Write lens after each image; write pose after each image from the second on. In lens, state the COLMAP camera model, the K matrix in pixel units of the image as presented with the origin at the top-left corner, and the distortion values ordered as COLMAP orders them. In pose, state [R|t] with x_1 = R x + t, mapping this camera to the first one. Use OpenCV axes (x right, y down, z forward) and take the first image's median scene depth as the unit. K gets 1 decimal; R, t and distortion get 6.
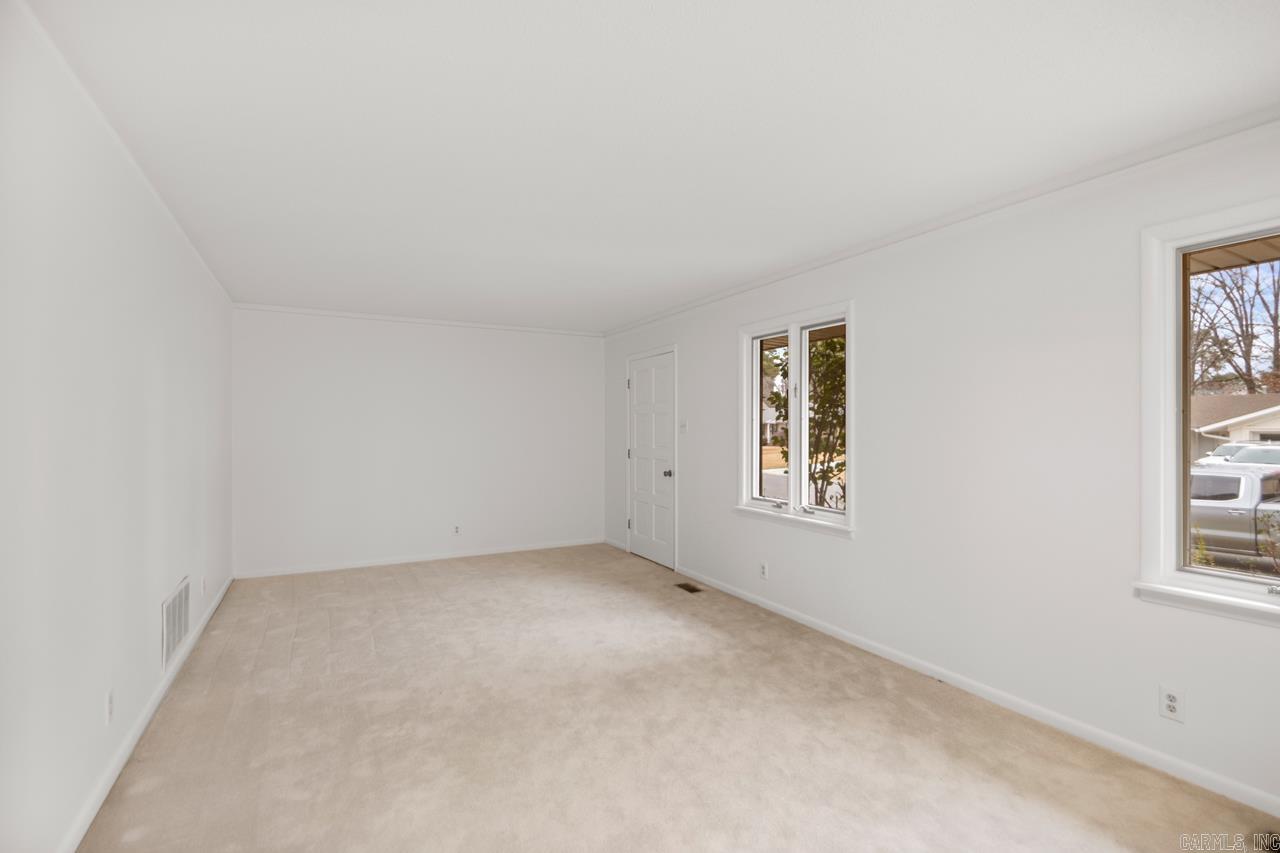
lens RADIAL K [[604.6, 0, 647.9], [0, 604.6, 424.1], [0, 0, 1]] dist [0.020240, -0.020352]
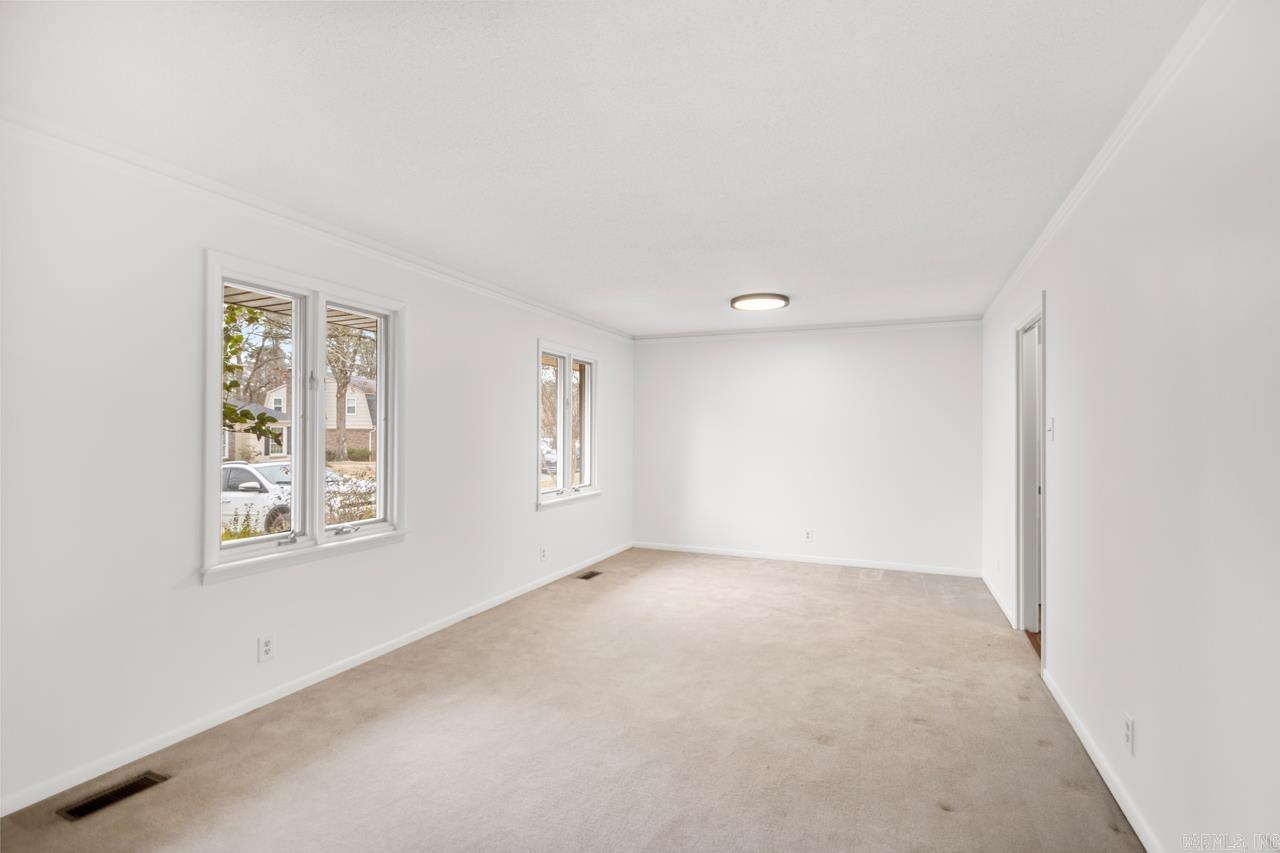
lens RADIAL K [[604.6, 0, 647.9], [0, 604.6, 424.1], [0, 0, 1]] dist [0.020240, -0.020352]
pose [[-0.636542, 0.007689, 0.771204, -0.653534], [-0.004093, 0.999903, -0.013348, 0.007200], [-0.771231, -0.011654, -0.636449, 1.249472]]
